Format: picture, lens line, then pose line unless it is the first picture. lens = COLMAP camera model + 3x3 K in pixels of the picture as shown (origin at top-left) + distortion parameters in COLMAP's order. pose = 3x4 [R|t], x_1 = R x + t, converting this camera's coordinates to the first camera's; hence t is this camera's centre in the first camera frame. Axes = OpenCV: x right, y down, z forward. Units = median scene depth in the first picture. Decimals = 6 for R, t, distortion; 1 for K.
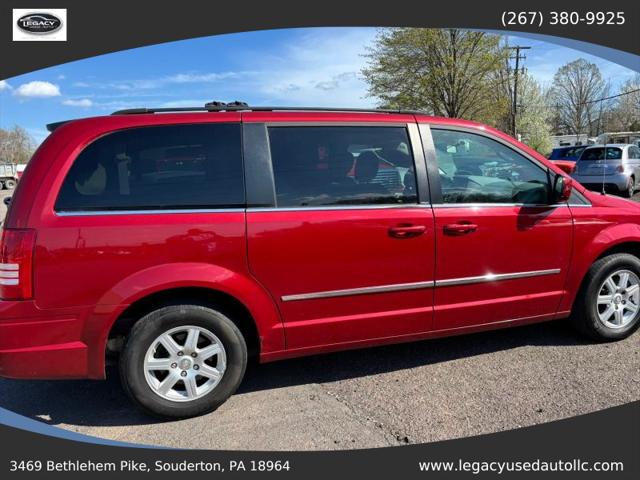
lens RADIAL K [[491.7, 0, 323.2], [0, 491.7, 242.7], [0, 0, 1]] dist [0.021075, -0.005454]
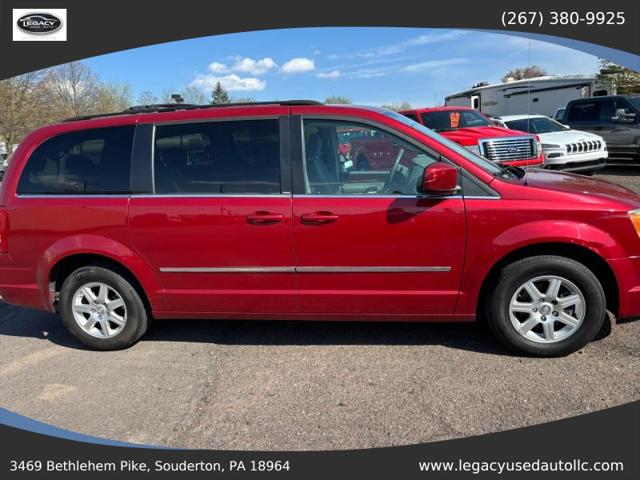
lens RADIAL K [[491.7, 0, 323.2], [0, 491.7, 242.7], [0, 0, 1]] dist [0.021075, -0.005454]
pose [[0.883672, 0.074719, -0.462105, 0.766853], [-0.039567, 0.995568, 0.085314, -0.066462], [0.466432, -0.057105, 0.882712, 0.102475]]
